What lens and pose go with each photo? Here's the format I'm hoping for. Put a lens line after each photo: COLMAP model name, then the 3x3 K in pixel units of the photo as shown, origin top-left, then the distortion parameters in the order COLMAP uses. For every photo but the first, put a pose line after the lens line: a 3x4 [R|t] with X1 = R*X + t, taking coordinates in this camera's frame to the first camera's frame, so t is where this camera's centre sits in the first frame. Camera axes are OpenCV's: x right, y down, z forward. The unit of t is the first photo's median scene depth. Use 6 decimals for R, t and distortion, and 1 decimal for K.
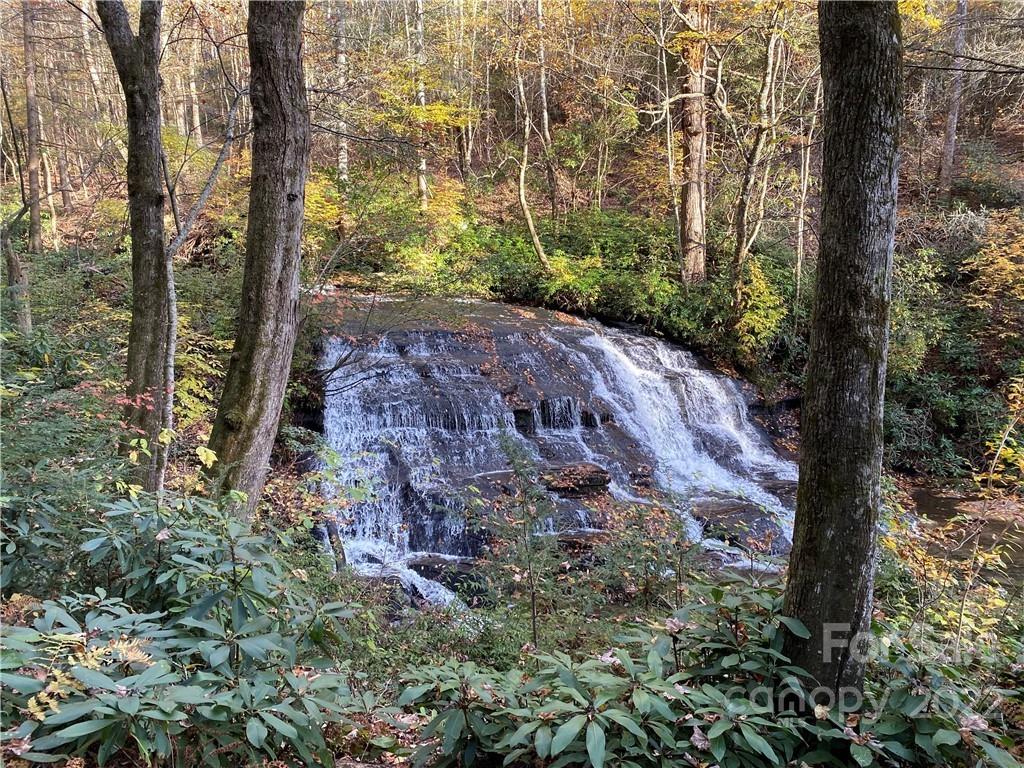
lens RADIAL K [[777.4, 0, 512.9], [0, 777.4, 382.8], [0, 0, 1]] dist [-0.003461, 0.000490]
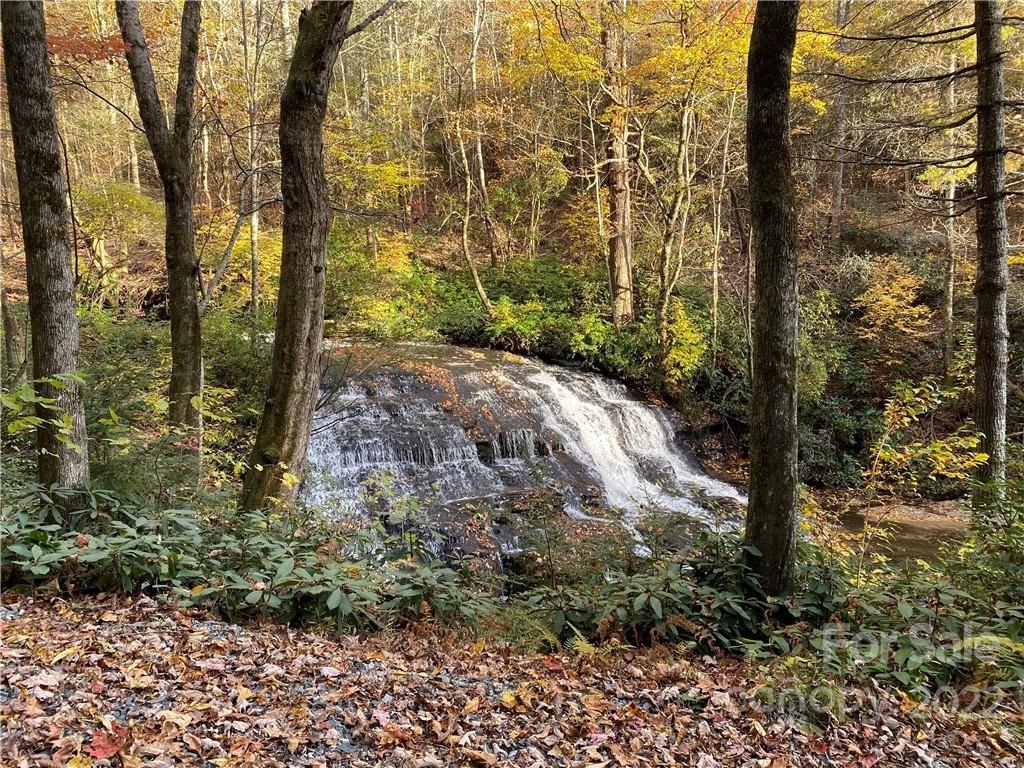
lens RADIAL K [[777.4, 0, 511.4], [0, 777.4, 384.3], [0, 0, 1]] dist [-0.003461, 0.000490]
pose [[0.994511, -0.030045, 0.100221, -0.047039], [0.034523, 0.998468, -0.043250, 0.001324], [-0.098768, 0.046472, 0.994025, -0.095281]]
